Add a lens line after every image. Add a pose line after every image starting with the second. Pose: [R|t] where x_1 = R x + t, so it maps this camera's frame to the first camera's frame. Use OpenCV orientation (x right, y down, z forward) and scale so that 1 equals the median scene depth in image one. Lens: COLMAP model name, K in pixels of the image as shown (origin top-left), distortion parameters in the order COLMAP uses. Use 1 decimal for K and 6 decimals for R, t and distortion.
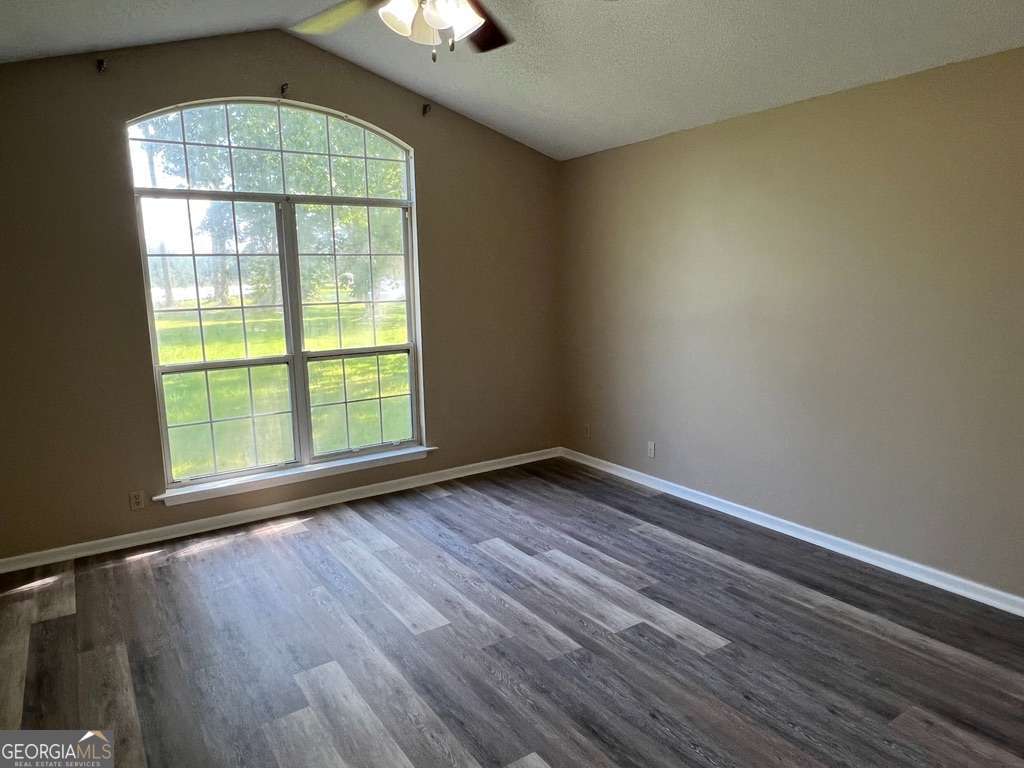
lens RADIAL K [[659.5, 0, 509.1], [0, 659.5, 384.8], [0, 0, 1]] dist [0.000497, 0.003046]
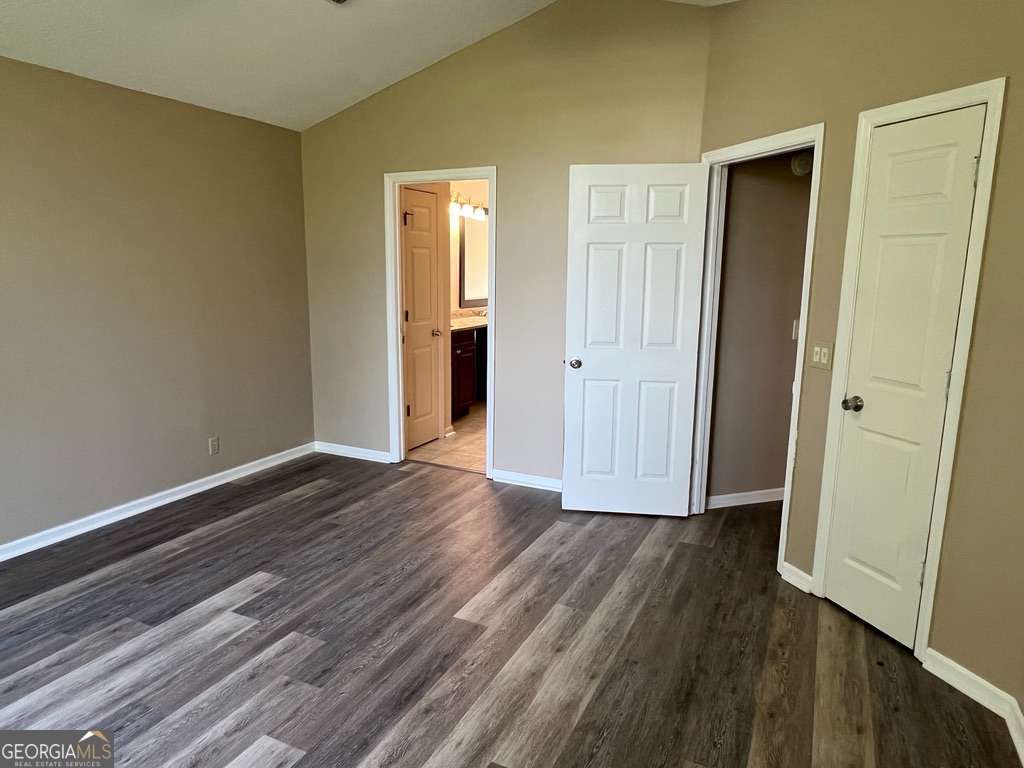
lens RADIAL K [[659.5, 0, 509.1], [0, 659.5, 384.8], [0, 0, 1]] dist [0.000497, 0.003046]
pose [[-0.506625, -0.142415, 0.850323, -0.783352], [0.137272, 0.960357, 0.242631, -0.140173], [-0.851169, 0.239649, -0.466991, 1.029853]]
